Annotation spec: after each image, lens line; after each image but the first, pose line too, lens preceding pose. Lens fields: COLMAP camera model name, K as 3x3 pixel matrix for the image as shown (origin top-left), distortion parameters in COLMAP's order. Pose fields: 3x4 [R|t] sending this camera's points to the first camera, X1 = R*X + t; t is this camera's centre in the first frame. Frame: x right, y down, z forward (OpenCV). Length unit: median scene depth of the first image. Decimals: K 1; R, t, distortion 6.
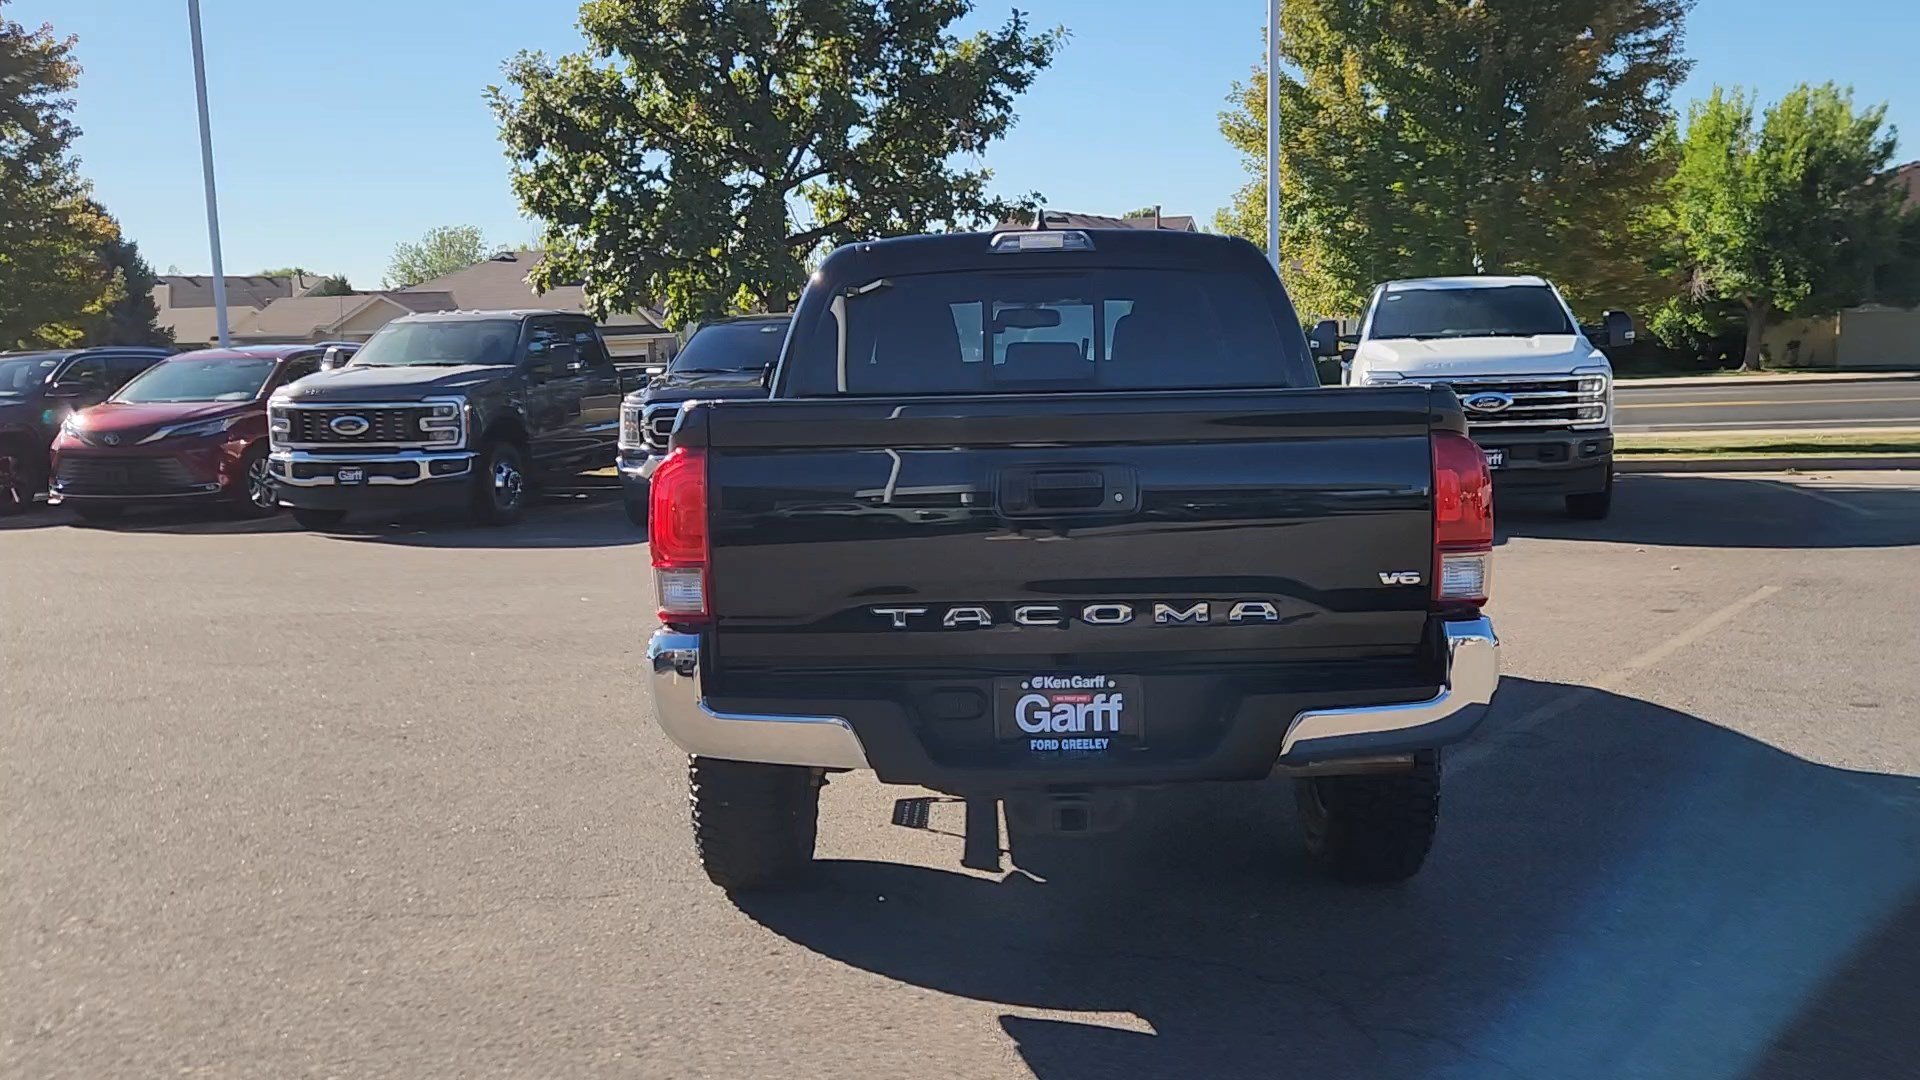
lens RADIAL K [[1729.5, 0, 951.7], [0, 1729.5, 548.5], [0, 0, 1]] dist [0.042114, -0.038237]
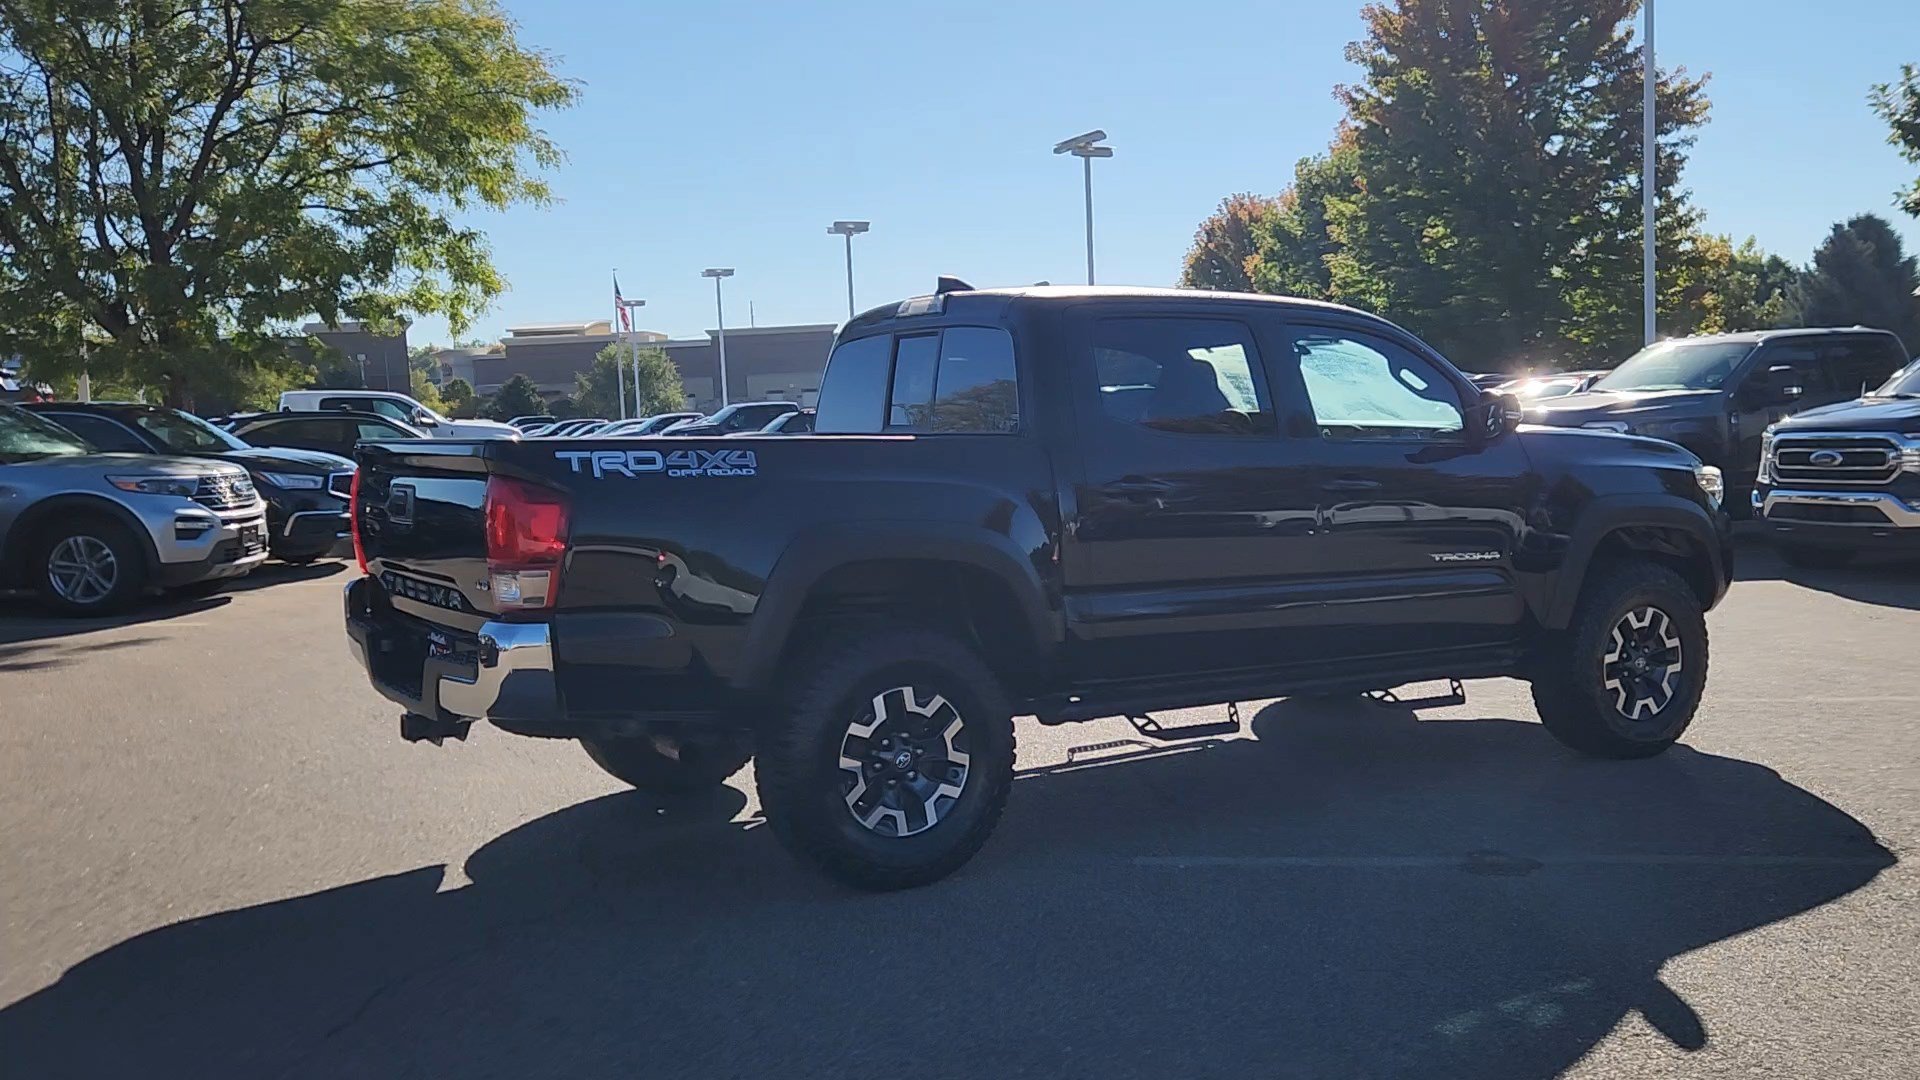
lens RADIAL K [[1729.5, 0, 949.8], [0, 1729.5, 544.2], [0, 0, 1]] dist [0.042114, -0.038237]
pose [[0.546343, 0.072068, -0.834455, 0.288549], [-0.081360, 0.996146, 0.032764, -0.015996], [0.833601, 0.049991, 0.550101, 0.106859]]
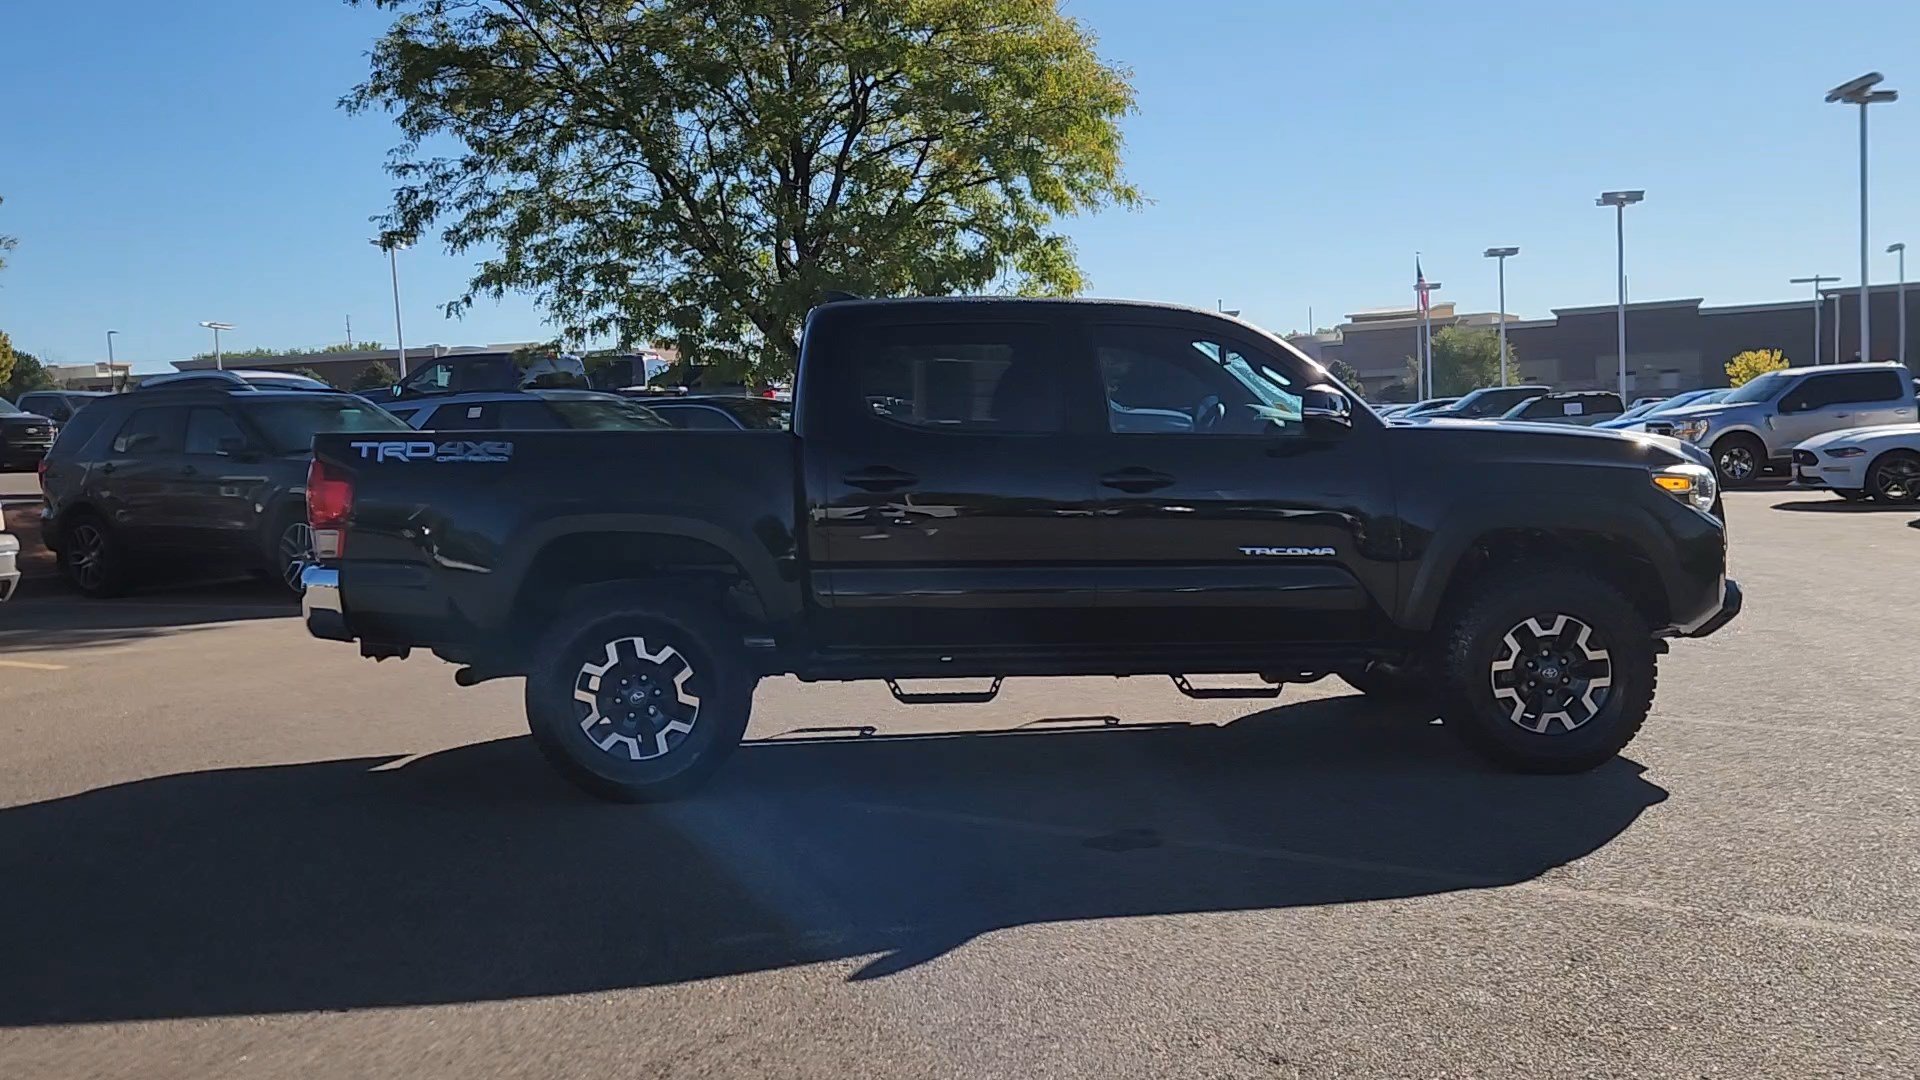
lens RADIAL K [[1729.5, 0, 949.7], [0, 1729.5, 541.3], [0, 0, 1]] dist [0.042114, -0.038237]
pose [[0.090011, 0.089199, -0.991938, 0.389283], [-0.086293, 0.992934, 0.081458, -0.034148], [0.992195, 0.078265, 0.097072, 0.273993]]
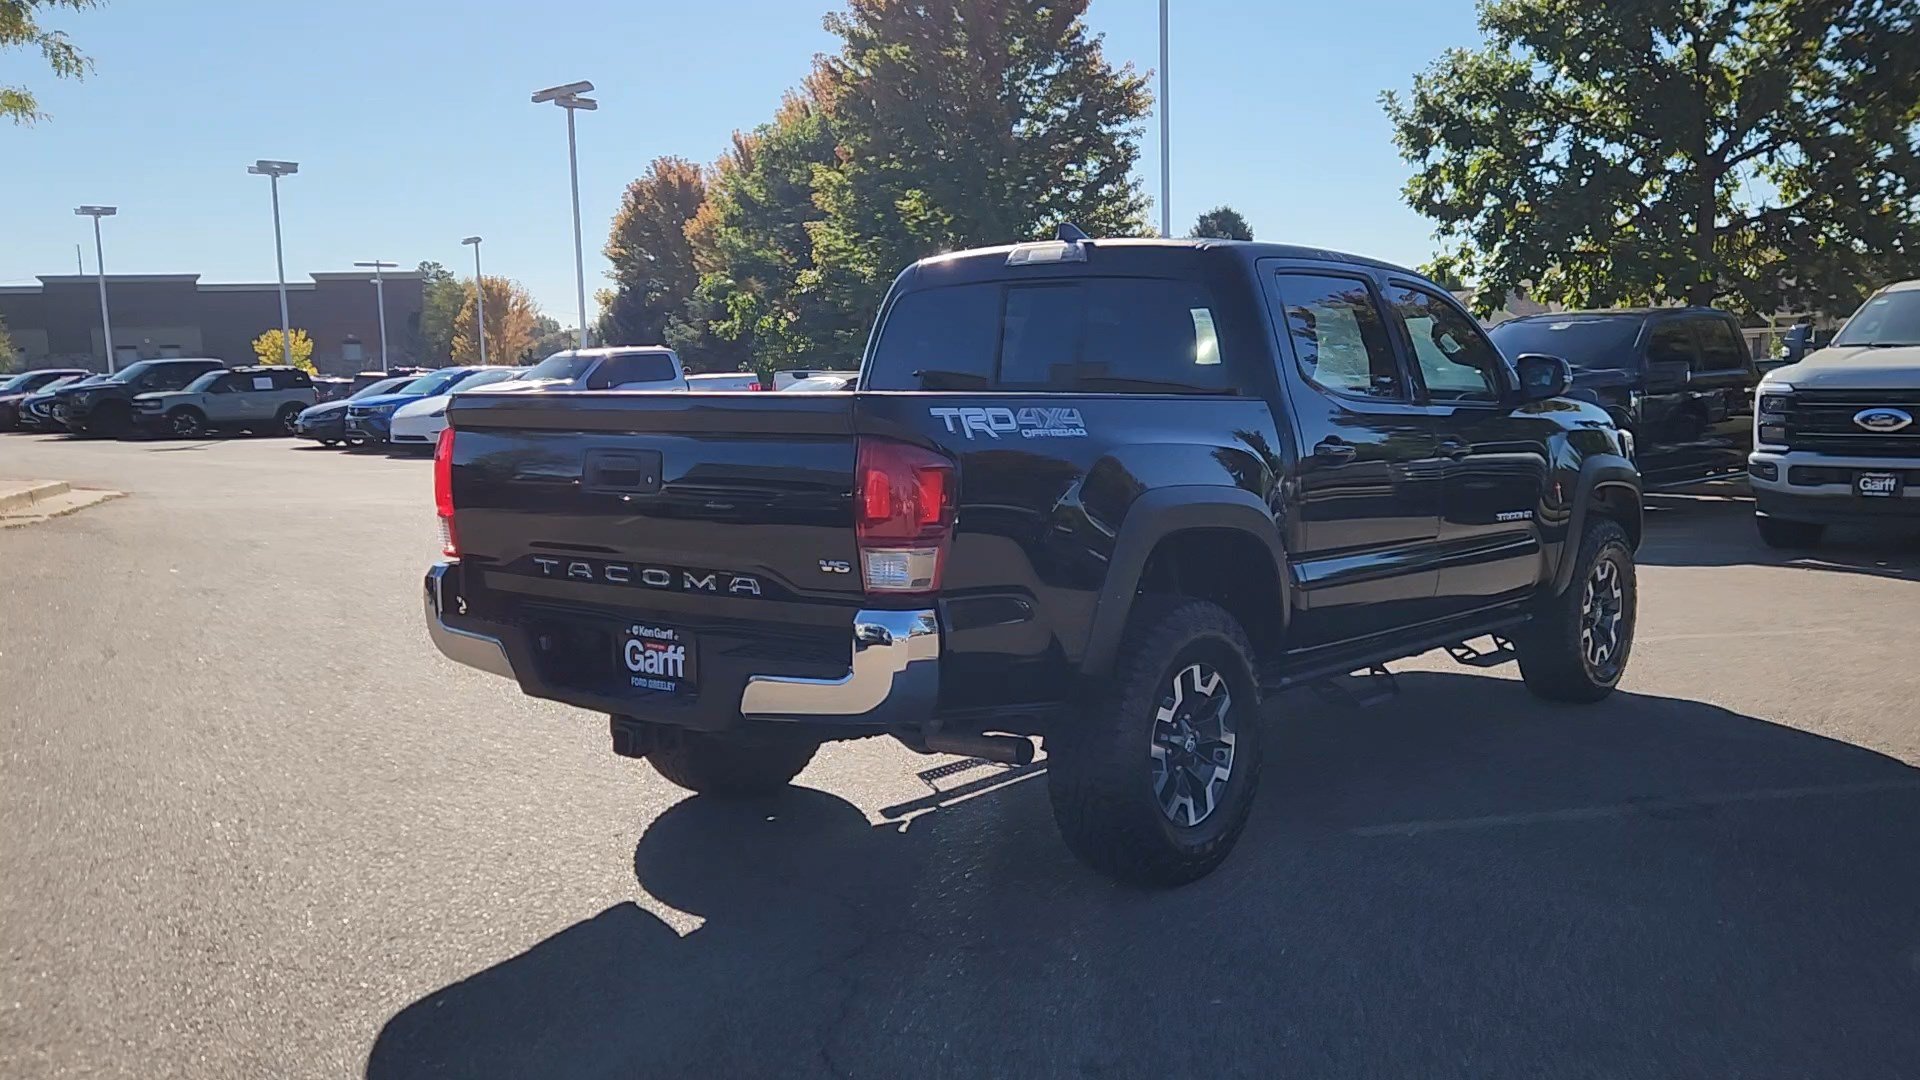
lens RADIAL K [[1729.5, 0, 952.0], [0, 1729.5, 545.2], [0, 0, 1]] dist [0.042114, -0.038237]
pose [[0.800843, 0.074181, -0.594262, 0.181810], [-0.073438, 0.996974, 0.025484, -0.005624], [0.594354, 0.023232, 0.803868, 0.029433]]
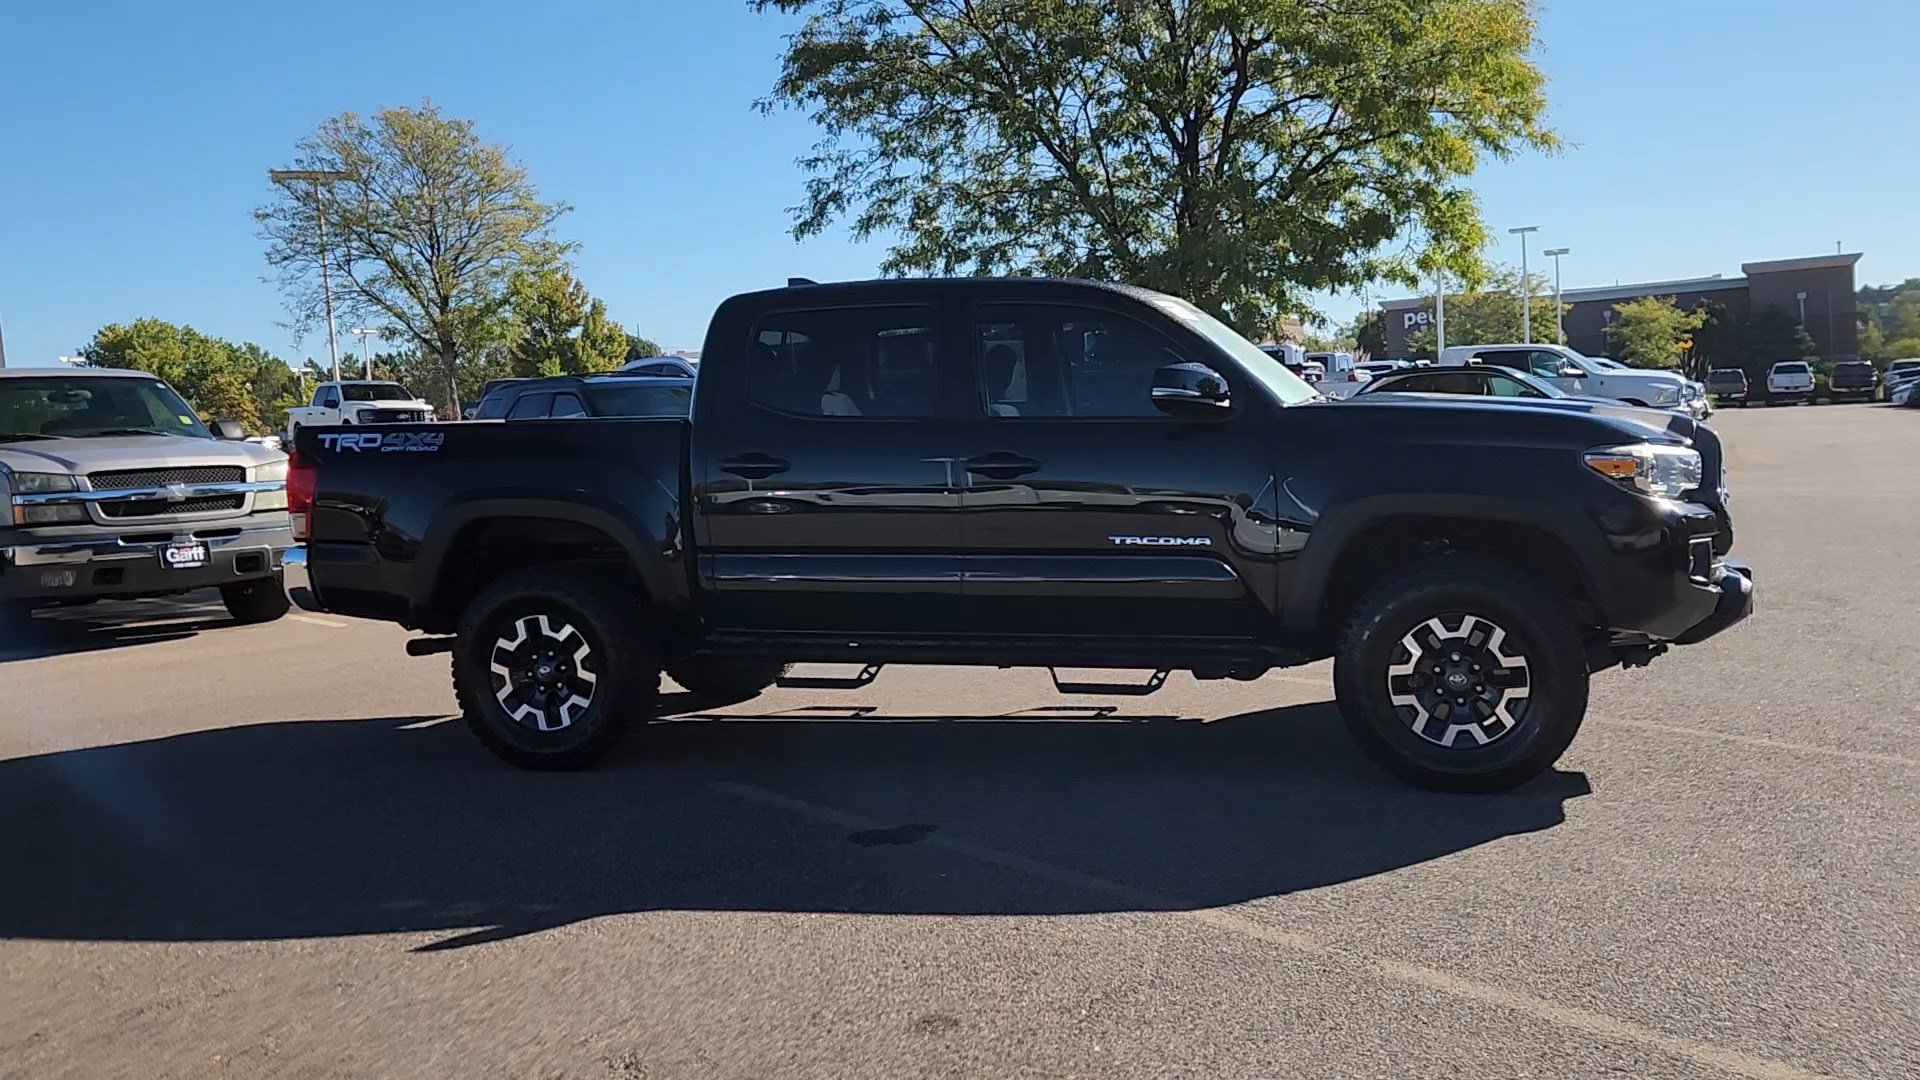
lens RADIAL K [[1729.5, 0, 948.8], [0, 1729.5, 543.4], [0, 0, 1]] dist [0.042114, -0.038237]
pose [[-0.238311, 0.107403, -0.965232, 0.375864], [-0.059865, 0.990352, 0.124979, -0.046952], [0.969342, 0.087567, -0.229582, 0.405070]]
